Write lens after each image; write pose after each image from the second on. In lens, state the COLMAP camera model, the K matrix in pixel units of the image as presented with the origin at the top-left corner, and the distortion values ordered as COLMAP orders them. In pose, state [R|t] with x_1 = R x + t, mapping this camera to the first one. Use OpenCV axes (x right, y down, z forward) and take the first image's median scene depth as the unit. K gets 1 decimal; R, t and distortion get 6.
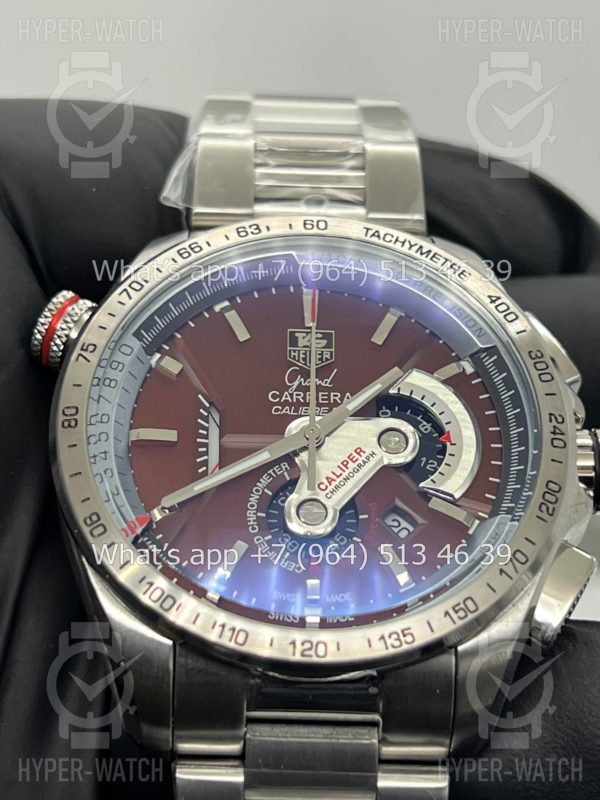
lens RADIAL K [[1891.0, 0, 290.0], [0, 1891.0, 398.9], [0, 0, 1]] dist [0.210602, 0.324815]
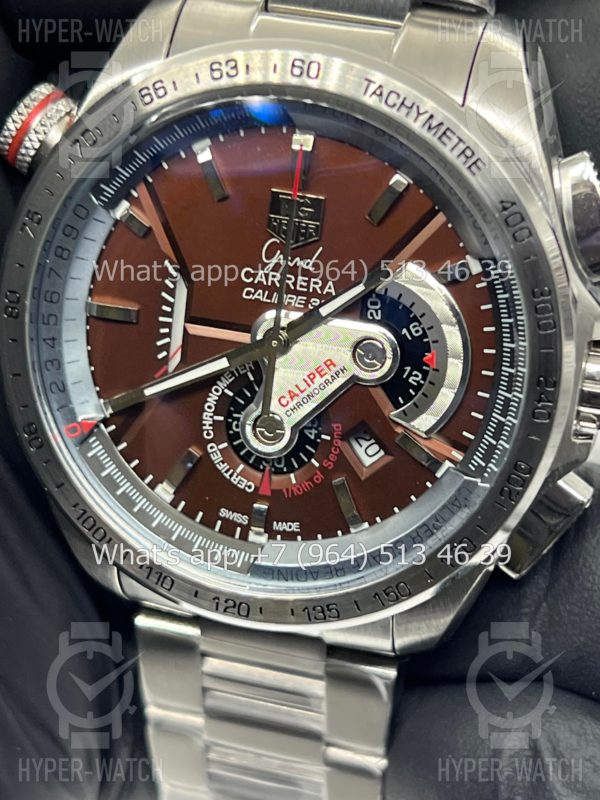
lens RADIAL K [[1824.1, 0, 300.0], [0, 1824.1, 400.0], [0, 0, 1]] dist [0.261332, -0.209647]
pose [[0.949578, 0.177867, -0.258195, 0.245811], [0.043981, 0.739800, 0.671388, -0.530610], [0.310431, -0.648891, 0.694675, 0.392018]]
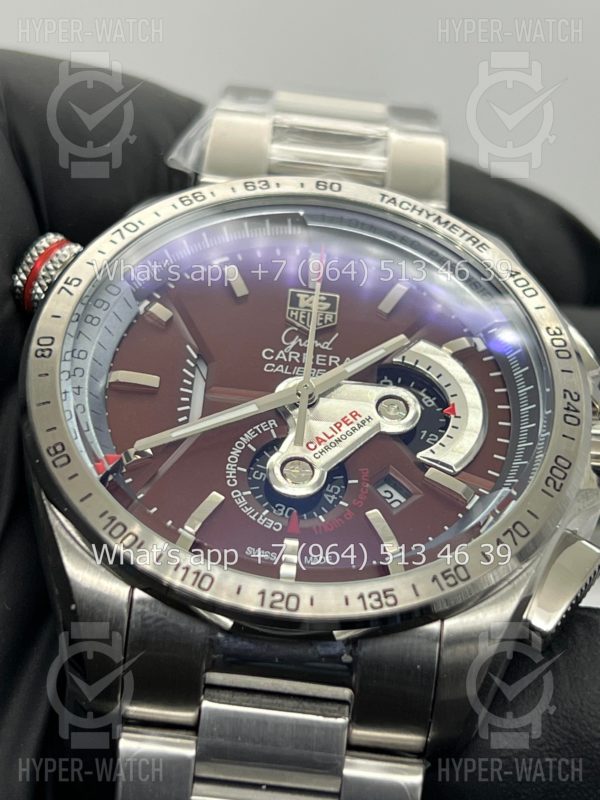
lens RADIAL K [[1891.0, 0, 290.0], [0, 1891.0, 398.9], [0, 0, 1]] dist [0.210602, 0.324815]
pose [[0.996368, 0.082134, -0.022467, 0.025259], [-0.084300, 0.988679, -0.124124, 0.136391], [0.012018, 0.125567, 0.992012, 0.086474]]
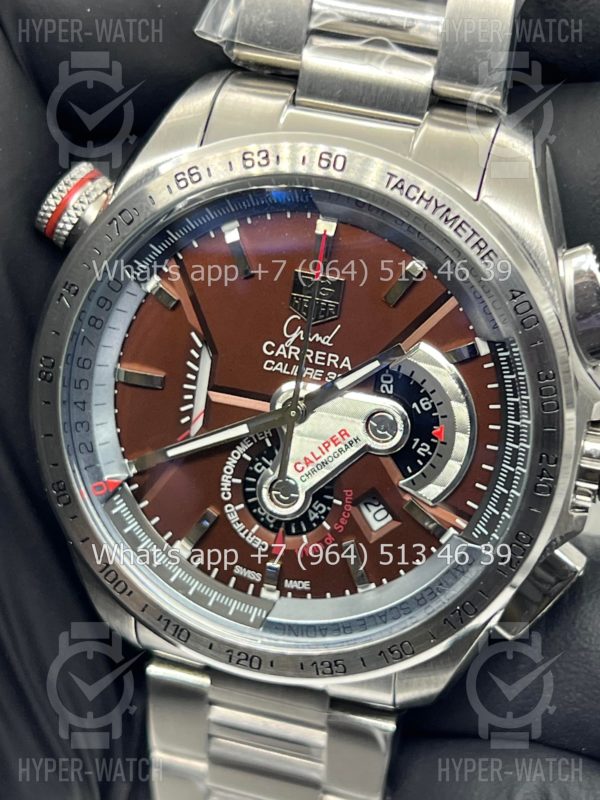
lens RADIAL K [[1824.1, 0, 300.0], [0, 1824.1, 400.0], [0, 0, 1]] dist [0.261332, -0.209647]
pose [[0.950209, 0.201801, -0.237443, 0.227693], [0.005519, 0.750963, 0.660322, -0.583206], [0.311565, -0.628754, 0.712458, 0.355439]]
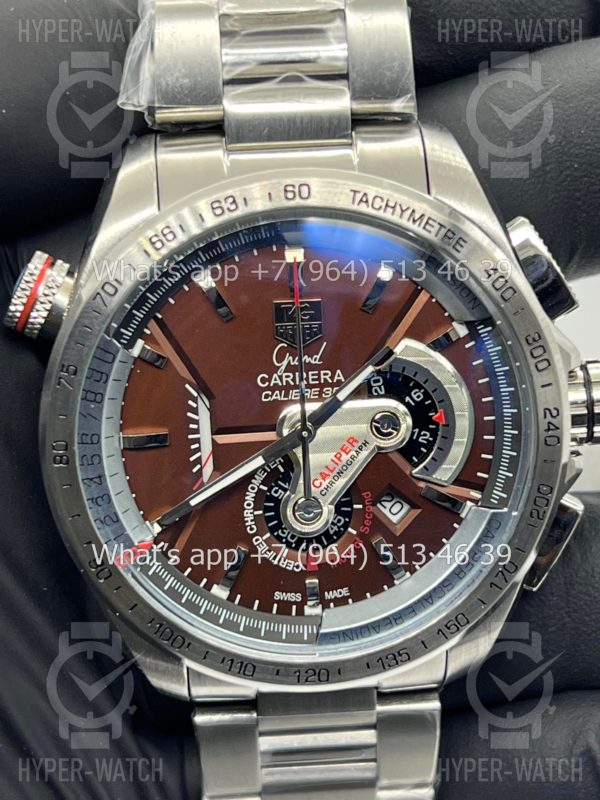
lens RADIAL K [[1810.7, 0, 284.7], [0, 1810.7, 401.3], [0, 0, 1]] dist [0.274105, -0.133326]
pose [[0.998685, -0.051057, -0.004722, 0.006699], [0.042347, 0.769355, 0.637417, -0.597853], [-0.028911, -0.636778, 0.770505, 0.276667]]
